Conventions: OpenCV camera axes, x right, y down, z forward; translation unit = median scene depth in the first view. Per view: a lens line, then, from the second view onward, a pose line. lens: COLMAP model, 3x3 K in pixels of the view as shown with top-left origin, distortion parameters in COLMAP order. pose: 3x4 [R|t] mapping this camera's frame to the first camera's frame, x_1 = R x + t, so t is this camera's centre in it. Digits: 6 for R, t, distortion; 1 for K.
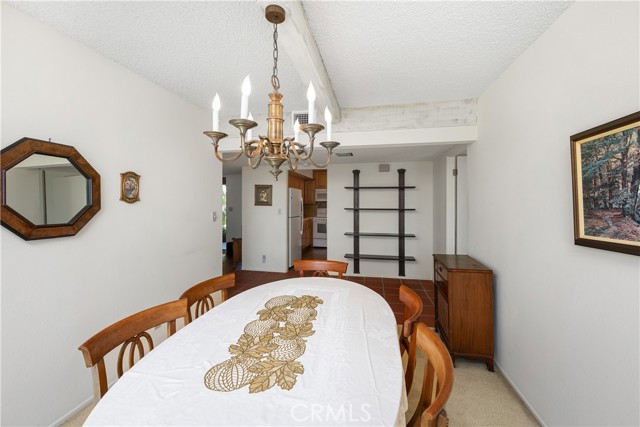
lens RADIAL K [[254.4, 0, 319.8], [0, 254.4, 207.4], [0, 0, 1]] dist [-0.006821, 0.000754]
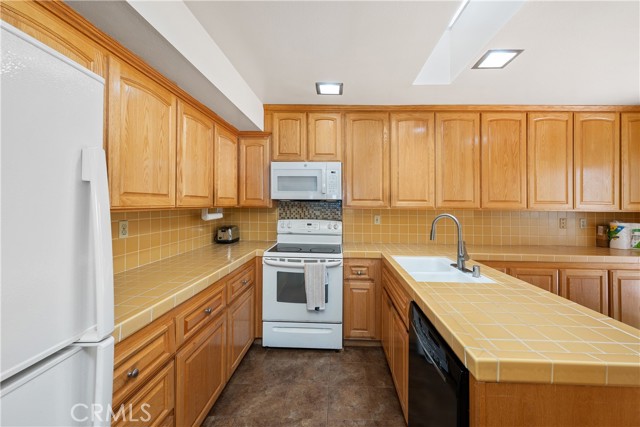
lens RADIAL K [[254.4, 0, 322.7], [0, 254.4, 199.5], [0, 0, 1]] dist [-0.006821, 0.000754]
pose [[0.987259, 0.005419, 0.159026, -0.008830], [-0.000981, 0.999608, -0.027975, -0.027067], [-0.159115, 0.027463, 0.986878, 1.250381]]
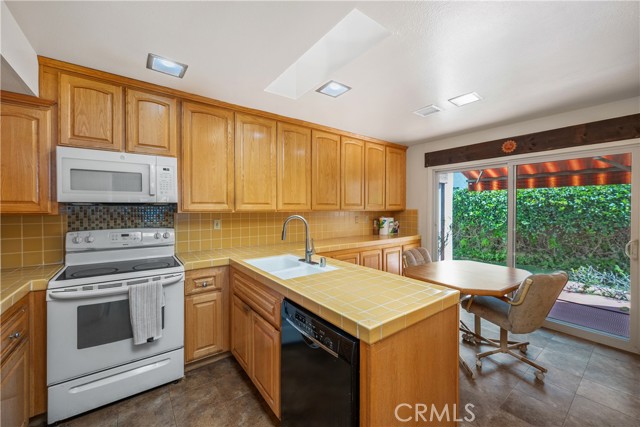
lens RADIAL K [[254.4, 0, 322.2], [0, 254.4, 206.8], [0, 0, 1]] dist [-0.006821, 0.000754]
pose [[0.660387, -0.005945, 0.750902, -0.059230], [0.017562, 0.999817, -0.007529, -0.026480], [-0.750720, 0.018159, 0.660370, 1.284981]]
